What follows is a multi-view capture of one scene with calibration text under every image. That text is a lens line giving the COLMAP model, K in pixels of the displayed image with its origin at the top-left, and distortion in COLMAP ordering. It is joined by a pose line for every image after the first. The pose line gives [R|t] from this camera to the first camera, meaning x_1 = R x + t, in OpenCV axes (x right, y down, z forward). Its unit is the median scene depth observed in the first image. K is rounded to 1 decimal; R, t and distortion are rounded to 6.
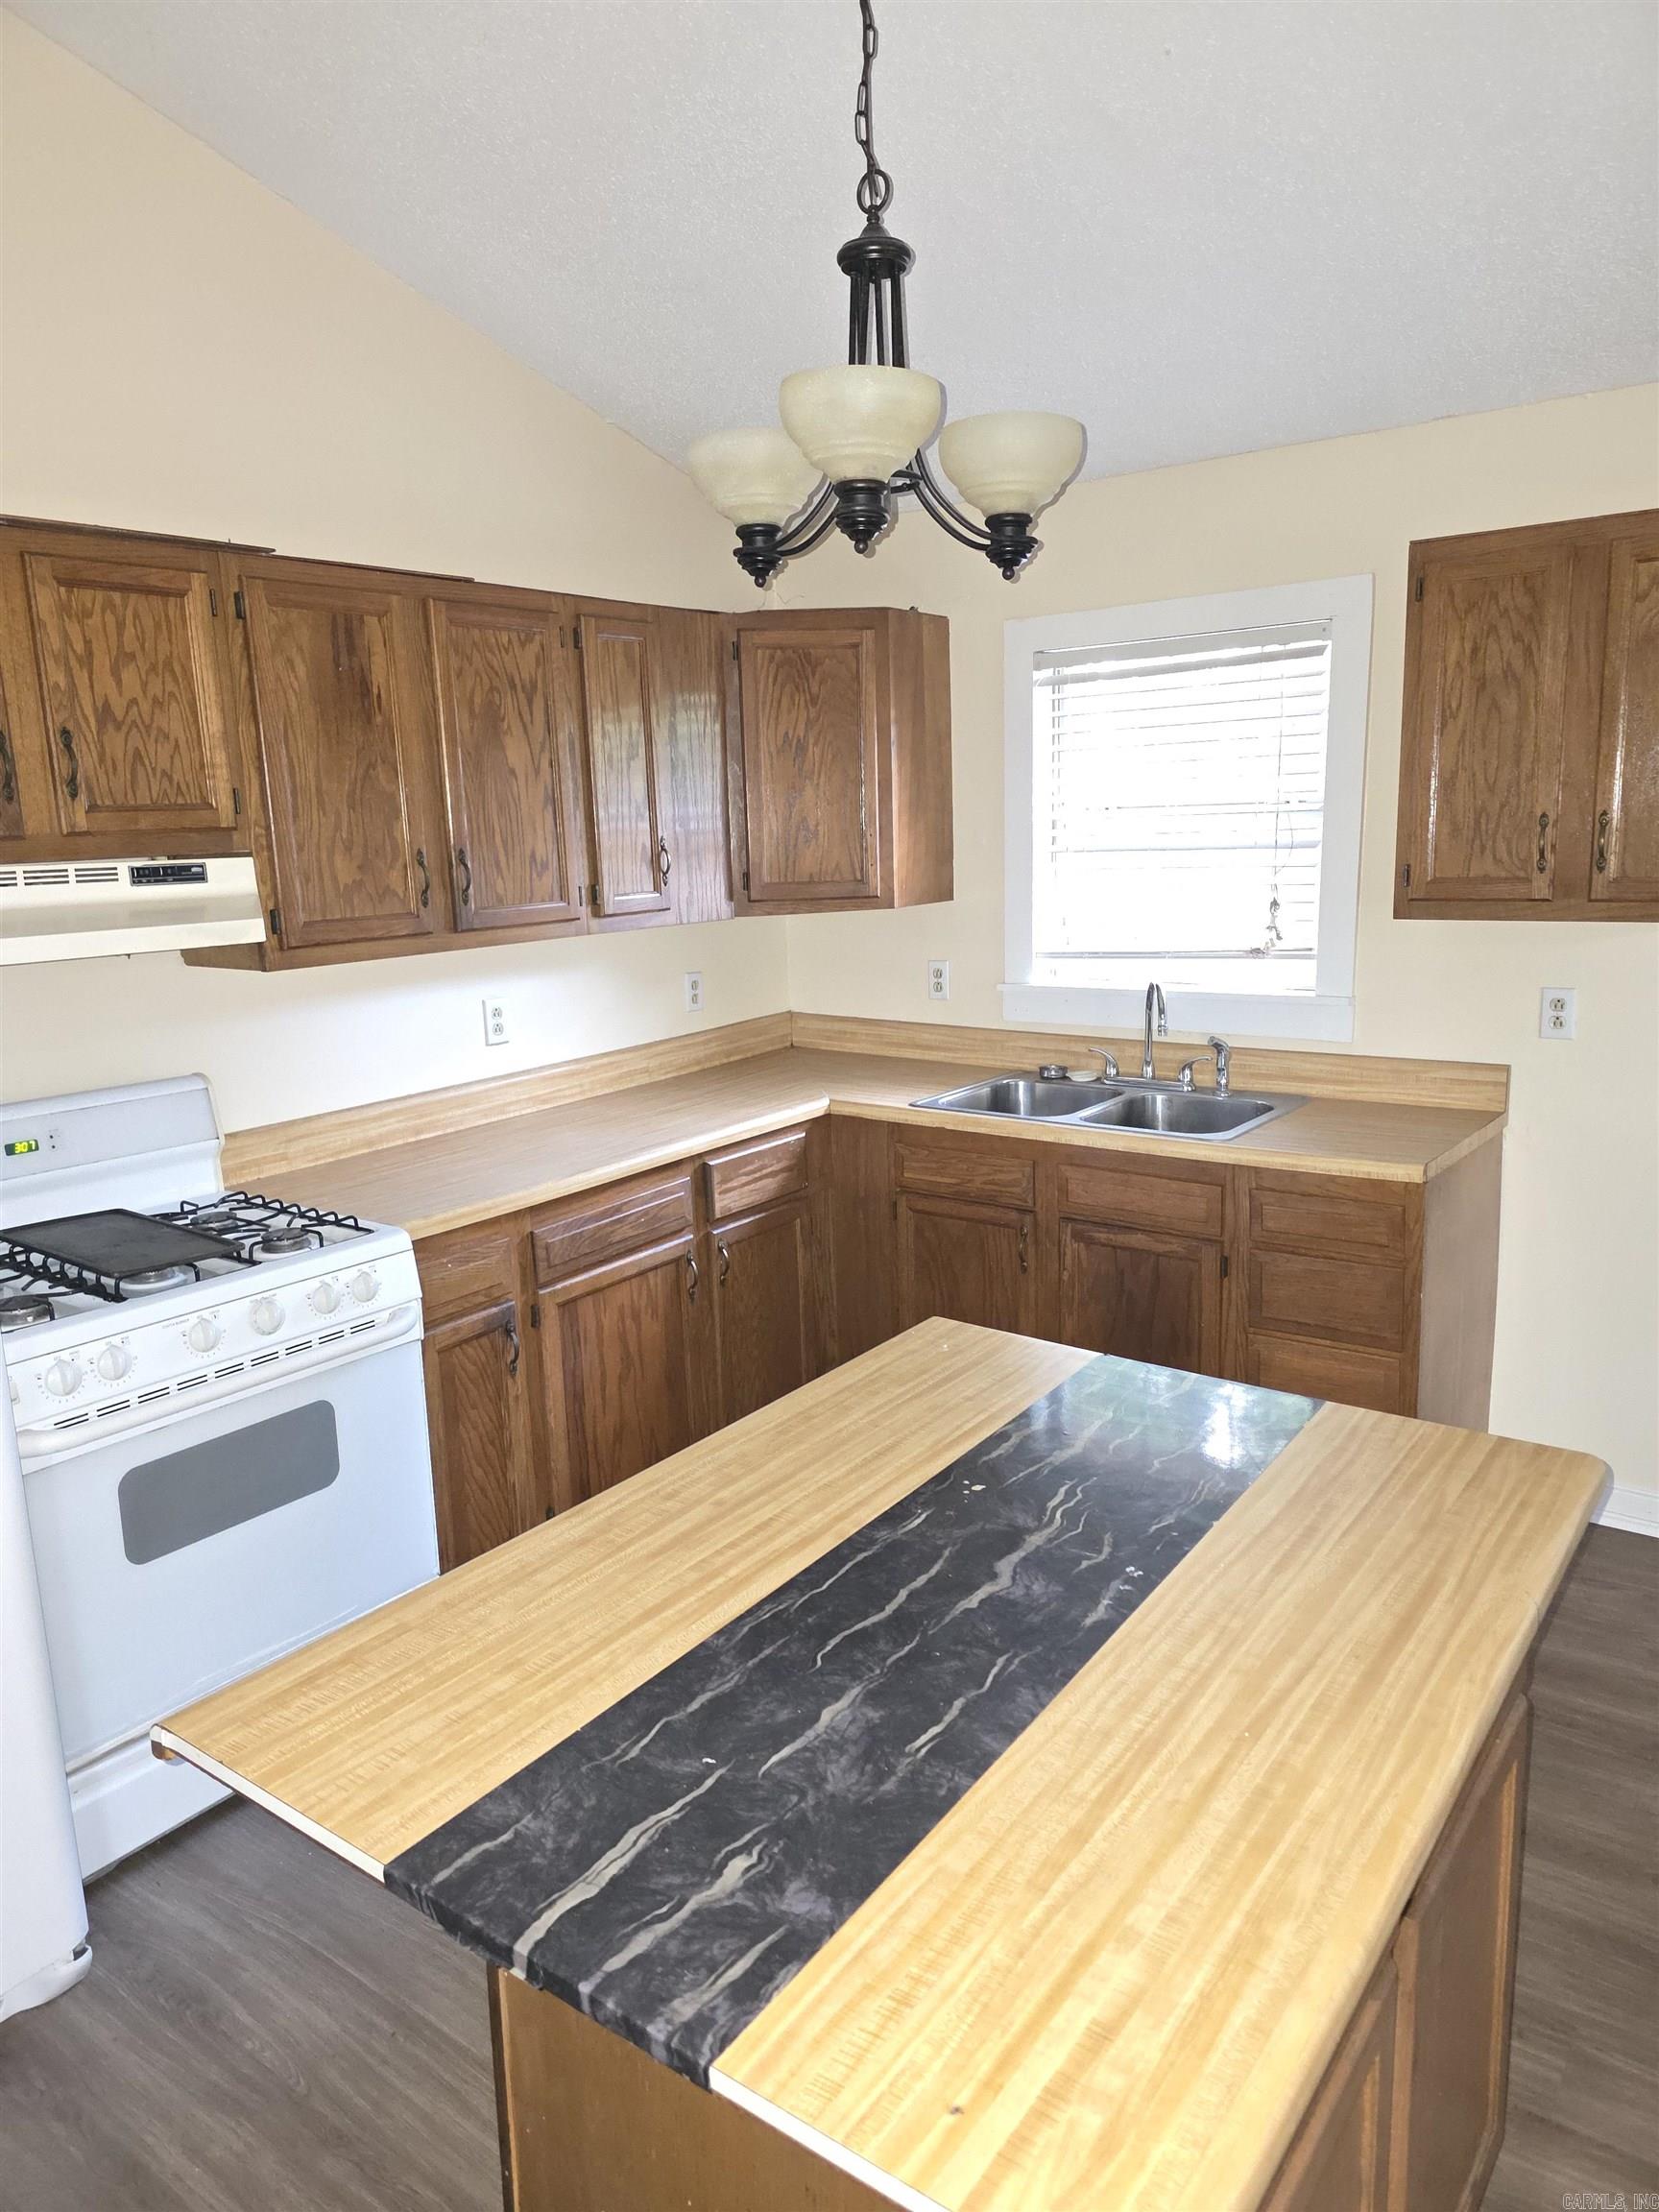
lens RADIAL K [[1488.0, 0, 834.3], [0, 1488.0, 1097.7], [0, 0, 1]] dist [0.043935, -0.004126]
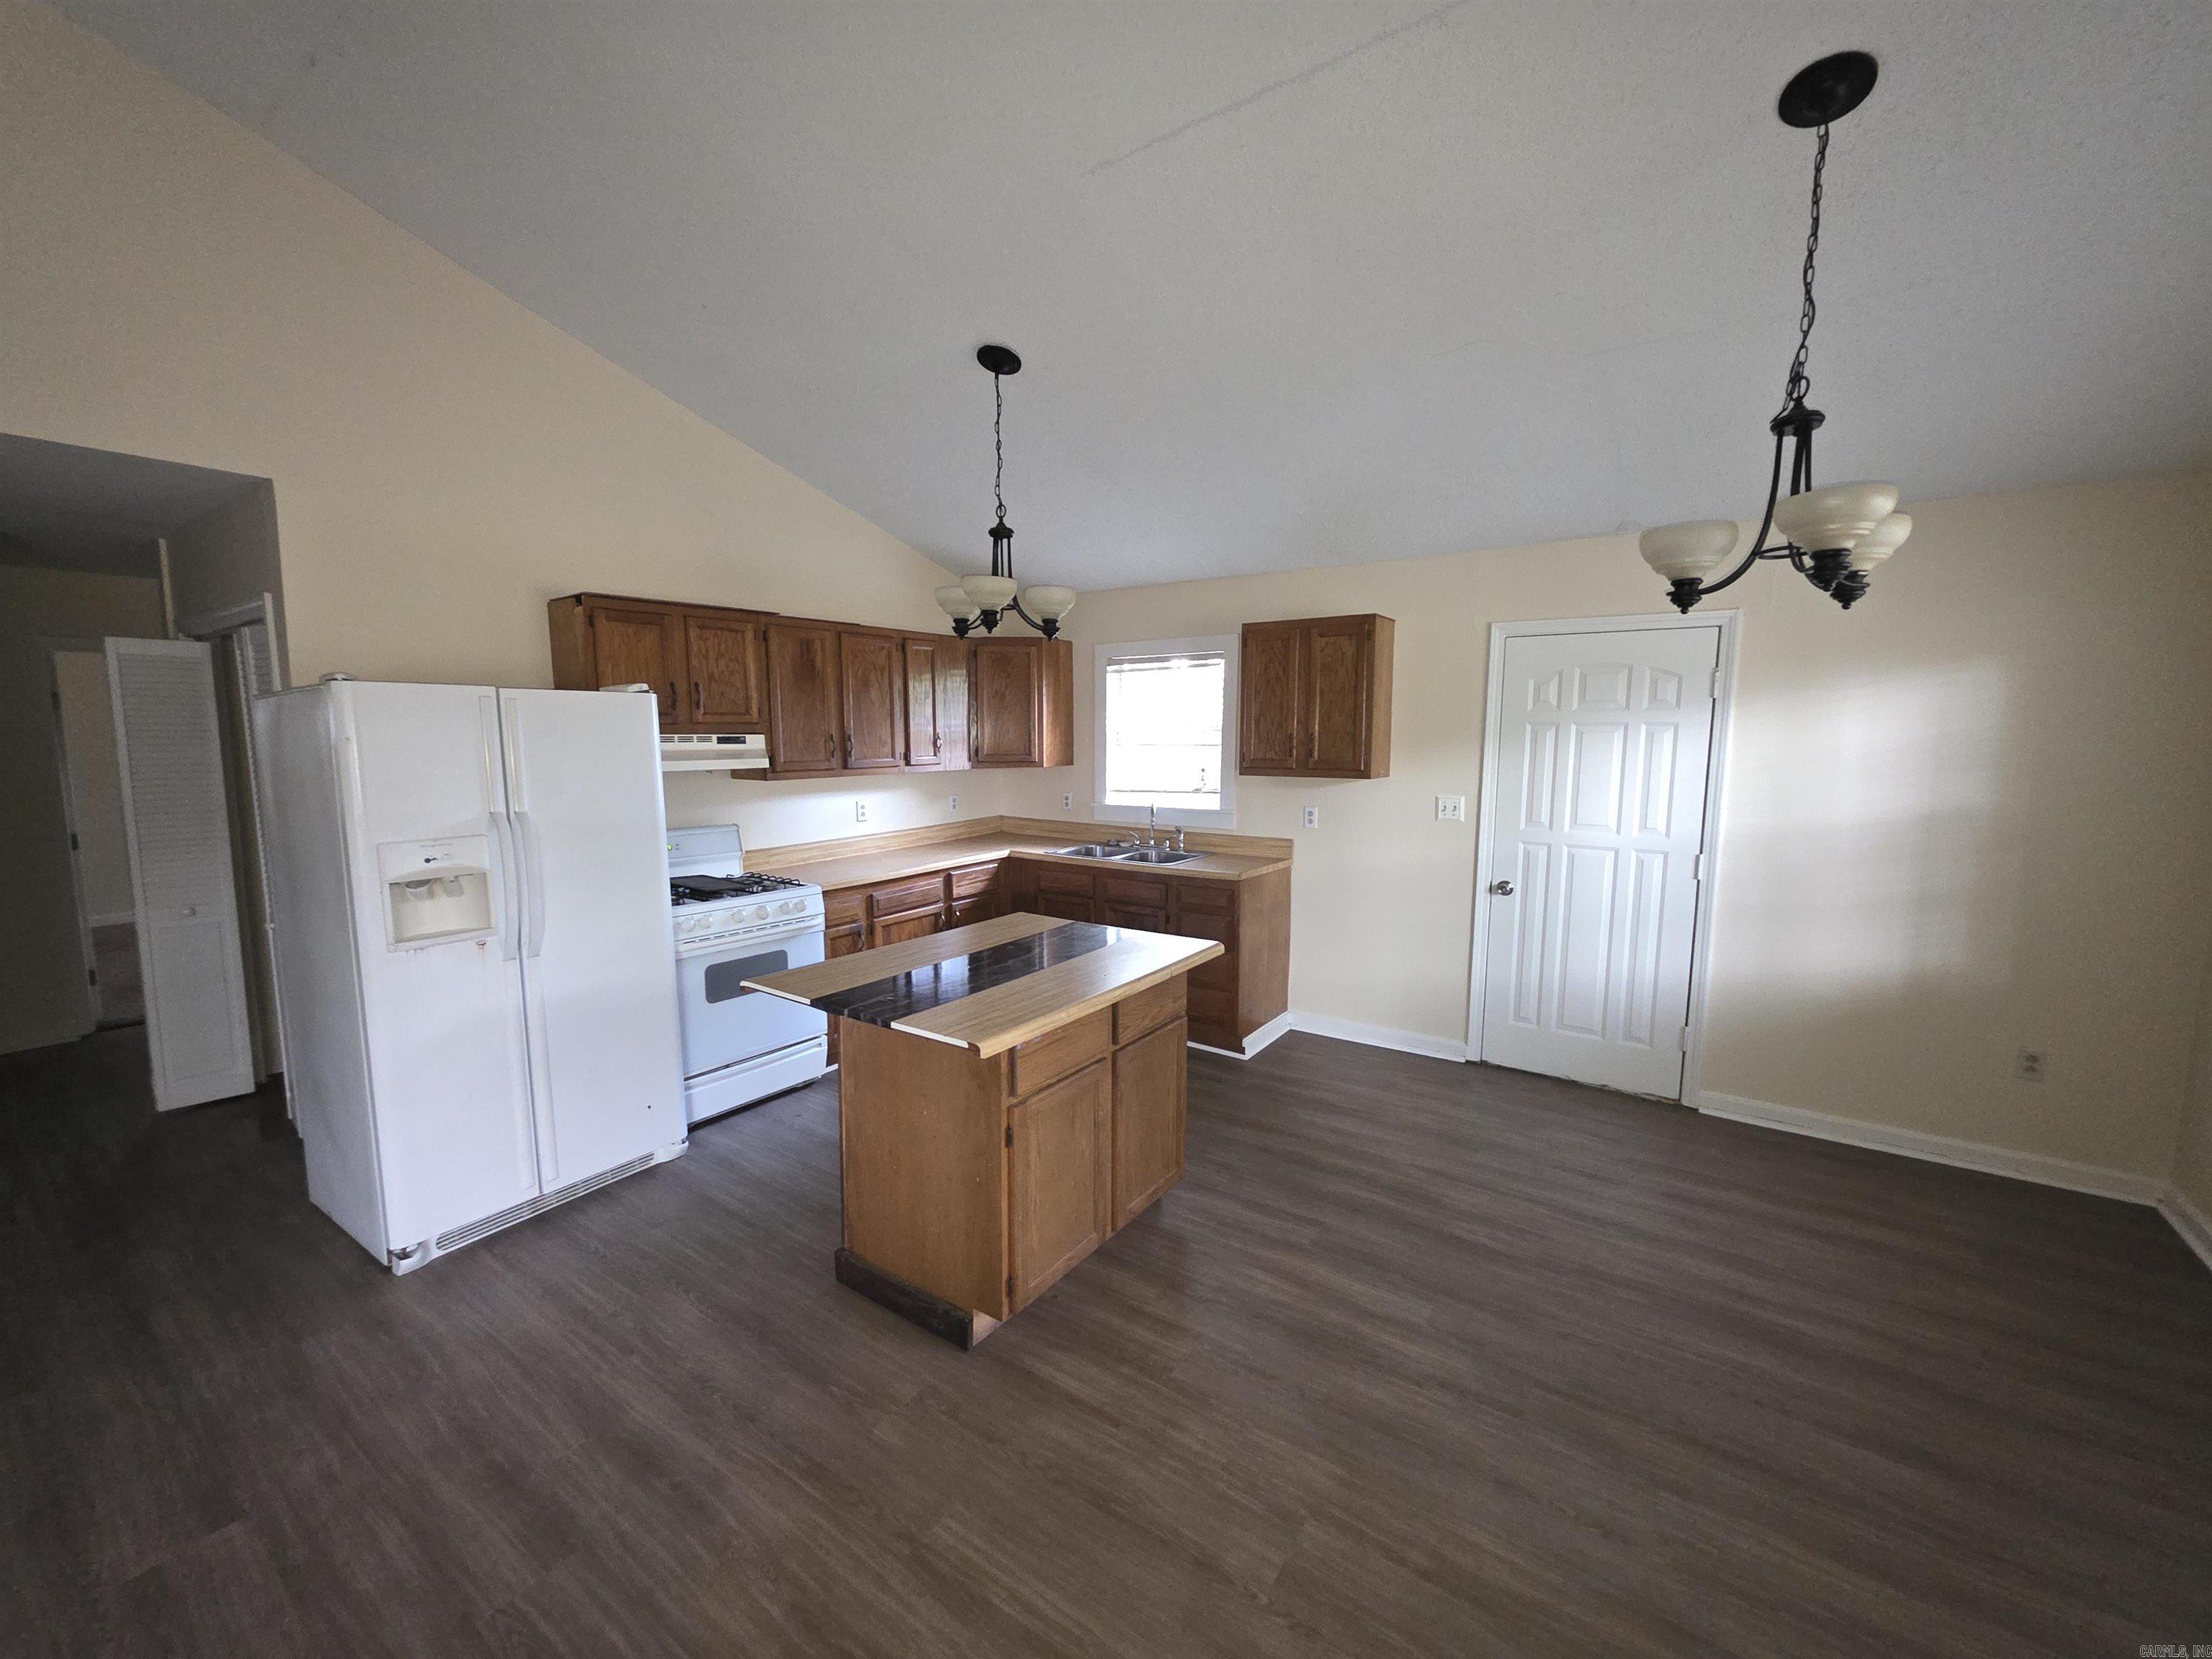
lens RADIAL K [[891.3, 0, 1099.0], [0, 891.3, 840.1], [0, 0, 1]] dist [-0.001731, -0.000016]
pose [[0.999317, 0.027651, 0.024525, 0.121006], [-0.025991, 0.997508, -0.065587, 0.086984], [-0.026278, 0.064904, 0.997545, -0.427474]]
